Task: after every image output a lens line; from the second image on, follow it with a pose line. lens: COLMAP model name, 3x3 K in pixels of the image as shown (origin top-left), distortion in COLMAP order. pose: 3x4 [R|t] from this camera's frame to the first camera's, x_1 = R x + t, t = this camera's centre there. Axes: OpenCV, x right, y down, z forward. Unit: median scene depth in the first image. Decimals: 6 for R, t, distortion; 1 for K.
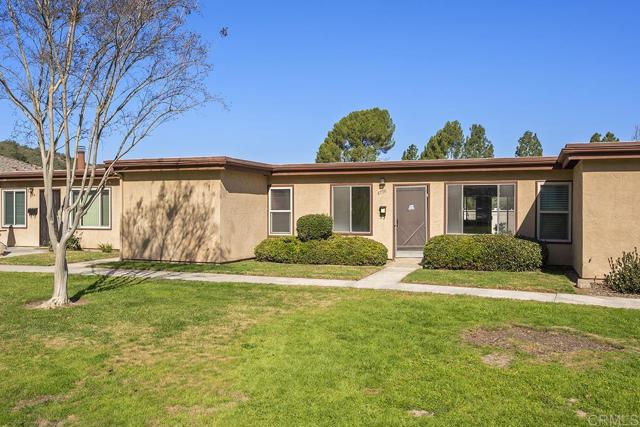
lens RADIAL K [[549.8, 0, 320.0], [0, 549.8, 213.5], [0, 0, 1]] dist [0.002382, 0.001241]
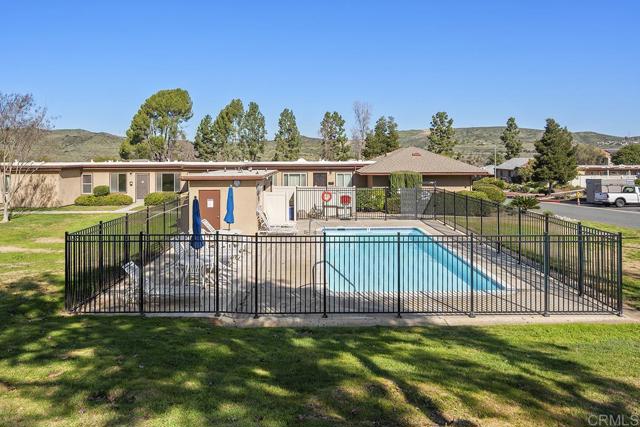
lens RADIAL K [[440.1, 0, 318.8], [0, 440.1, 154.6], [0, 0, 1]] dist [-0.003089, -0.000797]
pose [[0.929321, -0.005767, 0.369227, 0.172660], [0.009992, 0.999905, -0.009534, -0.111711], [-0.369137, 0.012550, 0.929290, -1.234809]]
